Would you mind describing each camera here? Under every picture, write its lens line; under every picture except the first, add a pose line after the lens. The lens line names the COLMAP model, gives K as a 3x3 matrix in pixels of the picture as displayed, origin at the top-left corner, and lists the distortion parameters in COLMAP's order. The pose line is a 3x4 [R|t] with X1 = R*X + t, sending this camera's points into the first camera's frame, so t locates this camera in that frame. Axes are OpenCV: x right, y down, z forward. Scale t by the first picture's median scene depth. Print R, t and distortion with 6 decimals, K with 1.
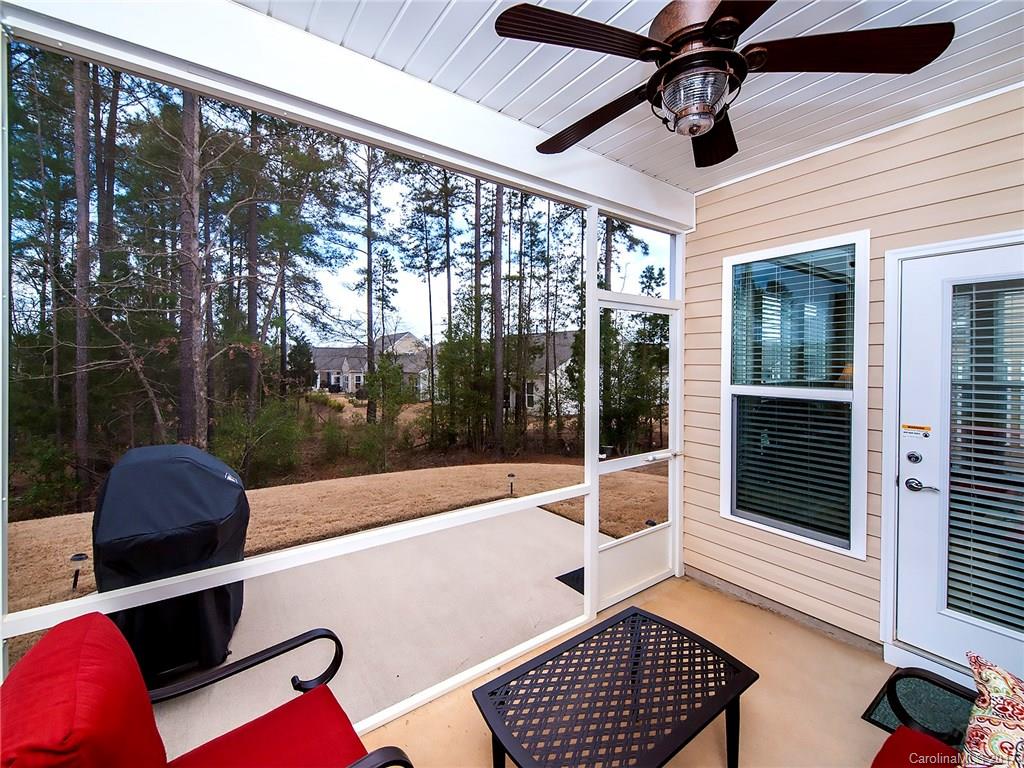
lens RADIAL K [[423.6, 0, 510.6], [0, 423.6, 379.3], [0, 0, 1]] dist [0.002863, -0.002102]
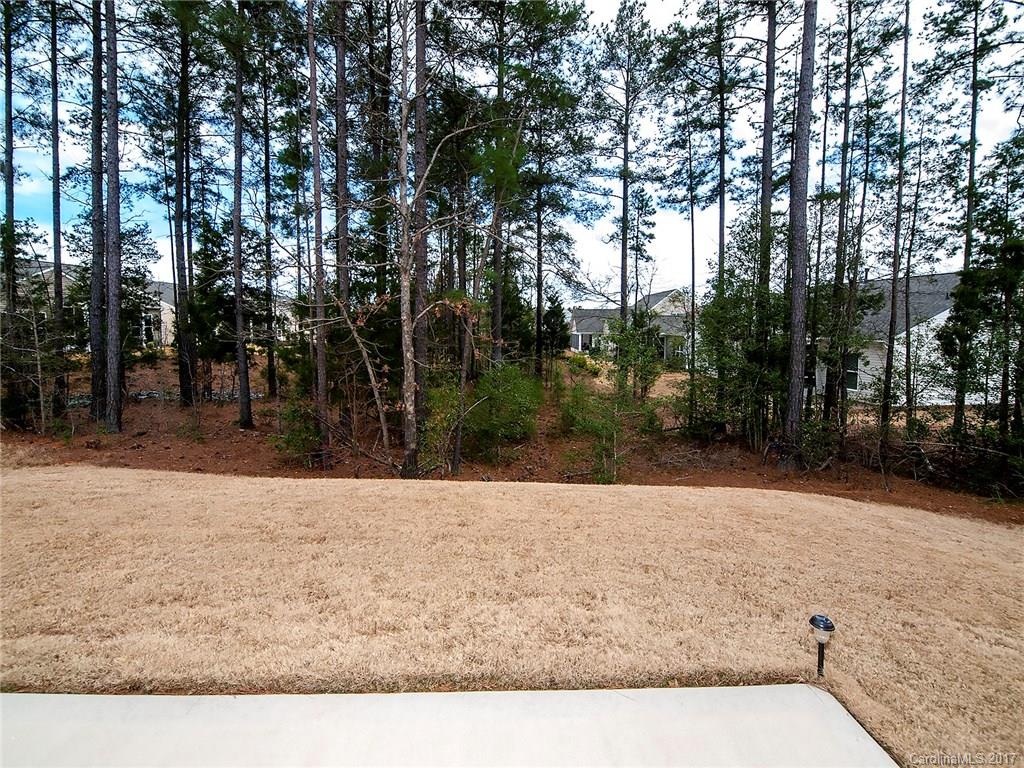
lens RADIAL K [[423.6, 0, 525.3], [0, 423.6, 348.1], [0, 0, 1]] dist [0.002863, -0.002102]
pose [[0.824398, 0.029151, -0.565259, -0.003229], [-0.022036, 0.999569, 0.019411, -0.001920], [0.565581, -0.003546, 0.824685, 0.183758]]
